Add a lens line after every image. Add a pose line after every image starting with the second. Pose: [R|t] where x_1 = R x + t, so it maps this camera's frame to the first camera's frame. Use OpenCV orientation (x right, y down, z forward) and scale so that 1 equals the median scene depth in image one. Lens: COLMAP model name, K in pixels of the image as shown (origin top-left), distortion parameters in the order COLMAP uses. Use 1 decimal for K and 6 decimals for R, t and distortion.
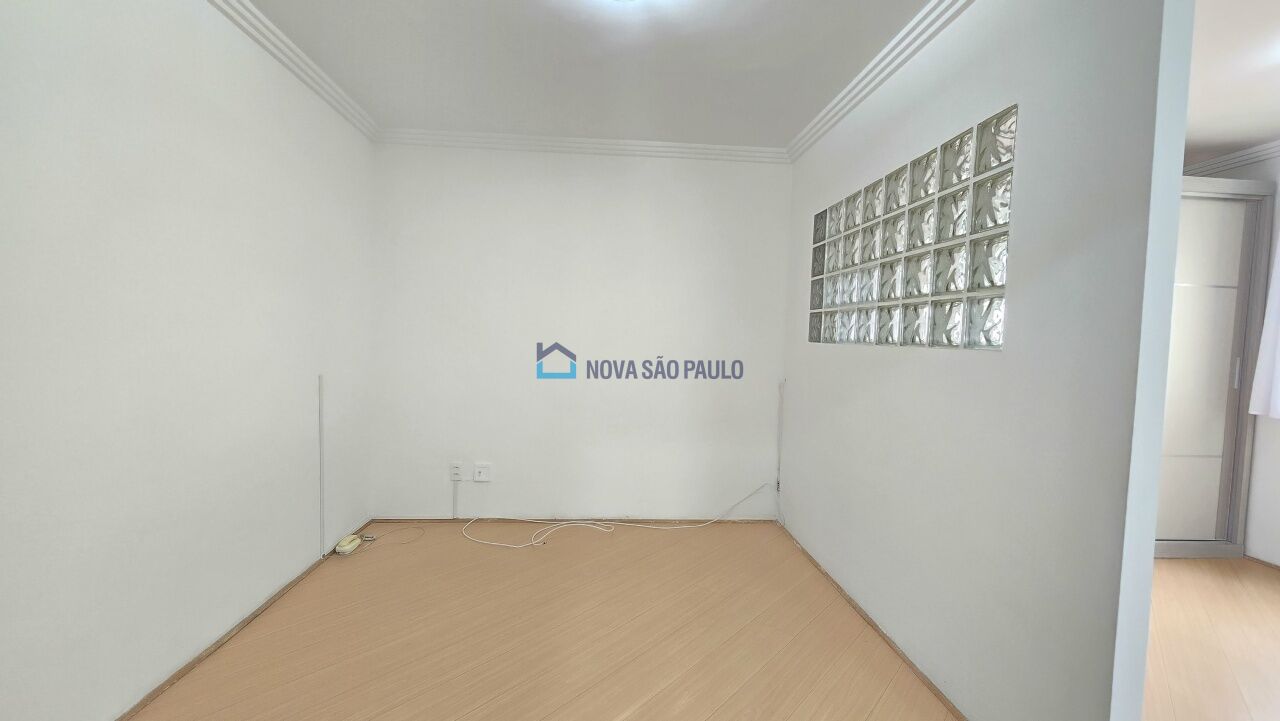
lens RADIAL K [[524.9, 0, 635.6], [0, 524.9, 364.4], [0, 0, 1]] dist [-0.003477, 0.001107]
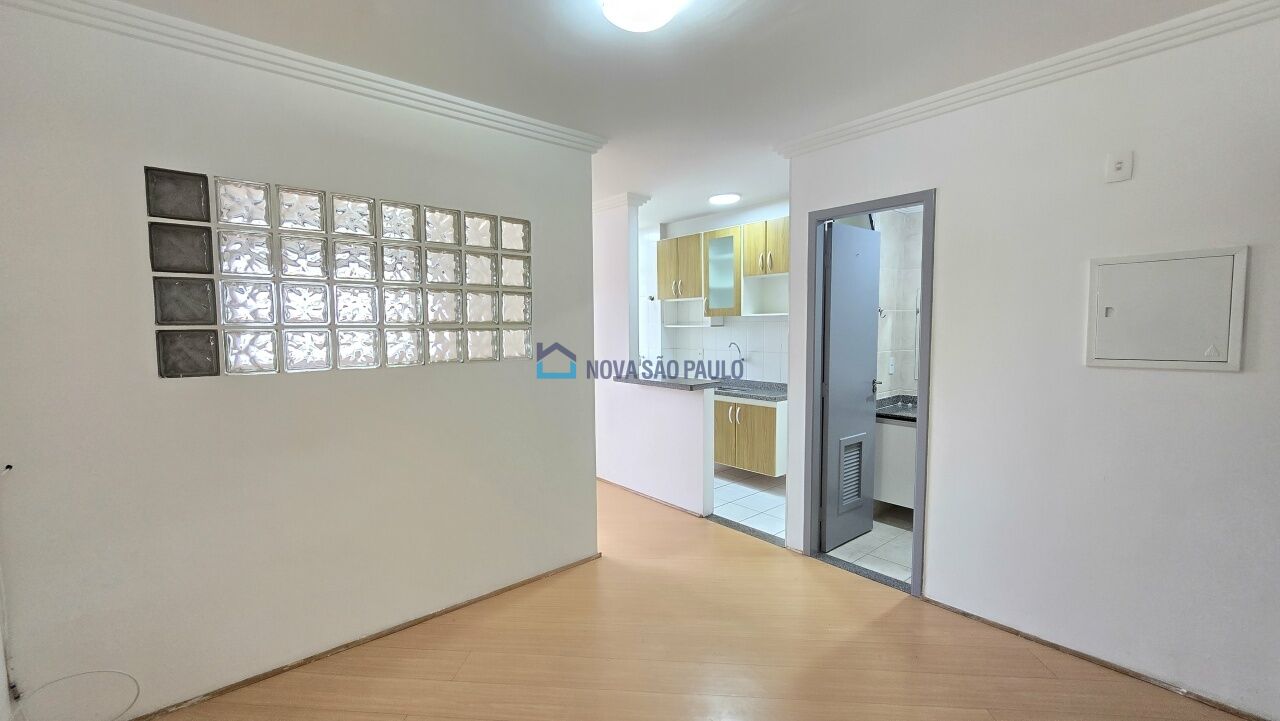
lens RADIAL K [[524.9, 0, 635.6], [0, 524.9, 364.4], [0, 0, 1]] dist [-0.003477, 0.001107]
pose [[-0.599828, -0.078849, 0.796234, -0.677122], [0.033936, 0.991730, 0.123773, -0.164455], [-0.799409, 0.101264, -0.592192, 1.288163]]
